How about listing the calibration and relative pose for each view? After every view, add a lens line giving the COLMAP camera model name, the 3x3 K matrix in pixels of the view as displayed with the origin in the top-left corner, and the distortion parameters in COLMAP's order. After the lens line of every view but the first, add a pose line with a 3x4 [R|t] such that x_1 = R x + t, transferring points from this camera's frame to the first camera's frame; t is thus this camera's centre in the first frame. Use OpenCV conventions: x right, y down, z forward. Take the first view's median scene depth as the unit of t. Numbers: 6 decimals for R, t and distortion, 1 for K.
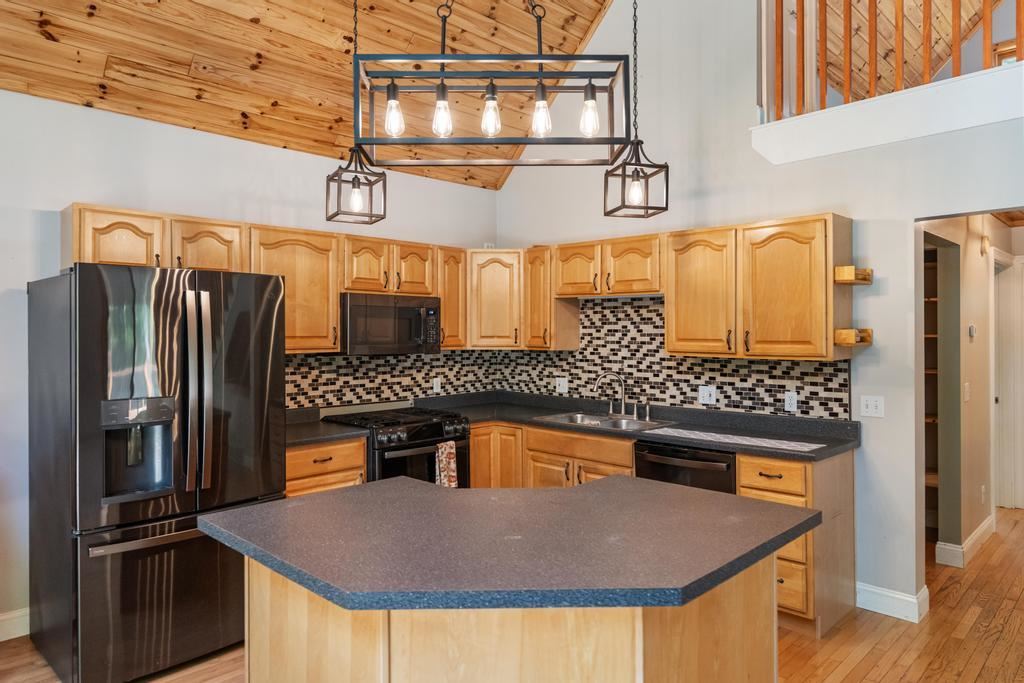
lens RADIAL K [[651.5, 0, 510.5], [0, 651.5, 328.8], [0, 0, 1]] dist [-0.000825, -0.000604]
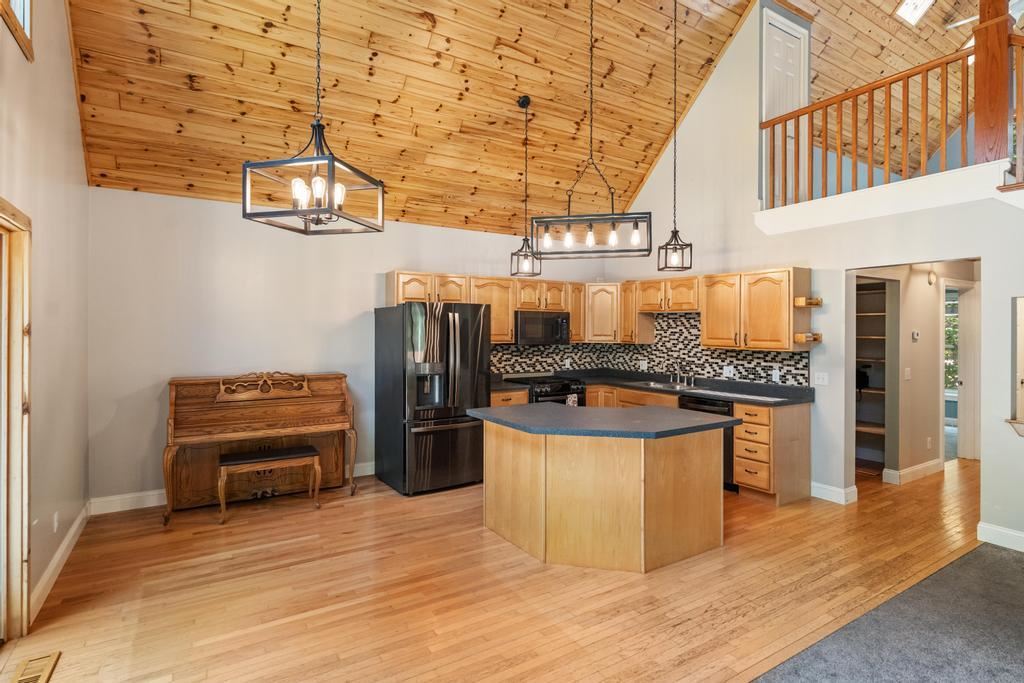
lens RADIAL K [[519.7, 0, 512.5], [0, 519.7, 328.4], [0, 0, 1]] dist [-0.004159, 0.000432]
pose [[0.974942, 0.006495, -0.222366, 0.061435], [-0.005810, 0.999976, 0.003732, -0.011682], [0.222385, -0.002347, 0.974956, -0.454192]]
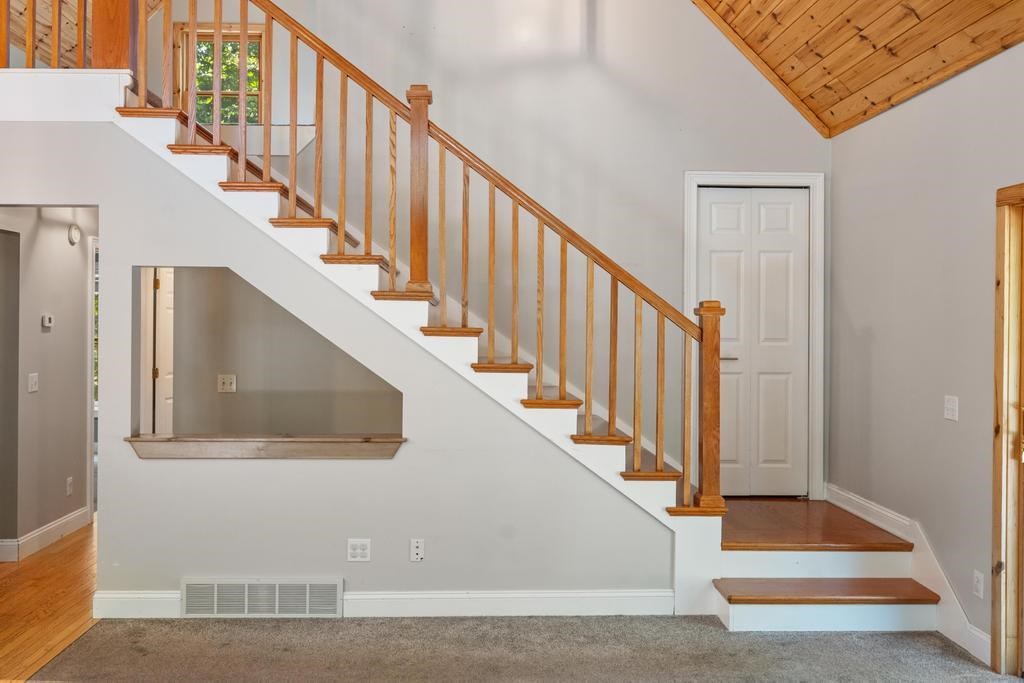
lens RADIAL K [[881.5, 0, 511.0], [0, 881.5, 322.4], [0, 0, 1]] dist [-0.011667, 0.018820]
pose [[0.676283, 0.006757, 0.736611, 0.227243], [-0.010742, 0.999942, 0.000689, -0.002735], [-0.736563, -0.008379, 0.676317, -0.469055]]
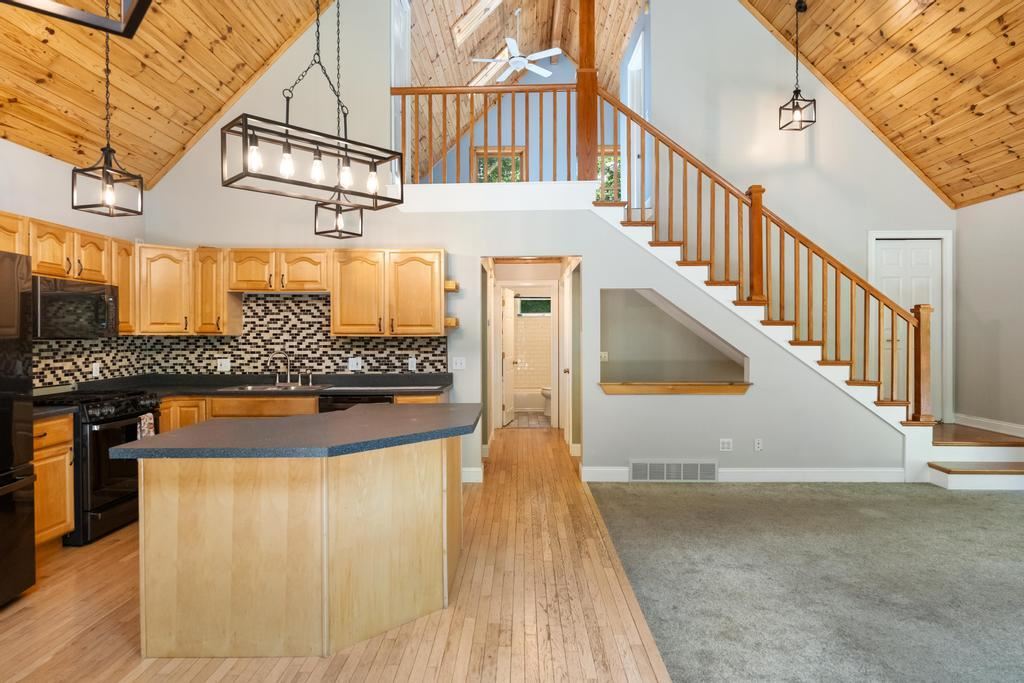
lens RADIAL K [[587.6, 0, 510.7], [0, 587.6, 336.1], [0, 0, 1]] dist [-0.001826, -0.000355]
pose [[0.717457, -0.002760, 0.696597, -0.381715], [-0.001042, 0.999987, 0.005035, 0.035526], [-0.696602, -0.004338, 0.717445, -0.184120]]
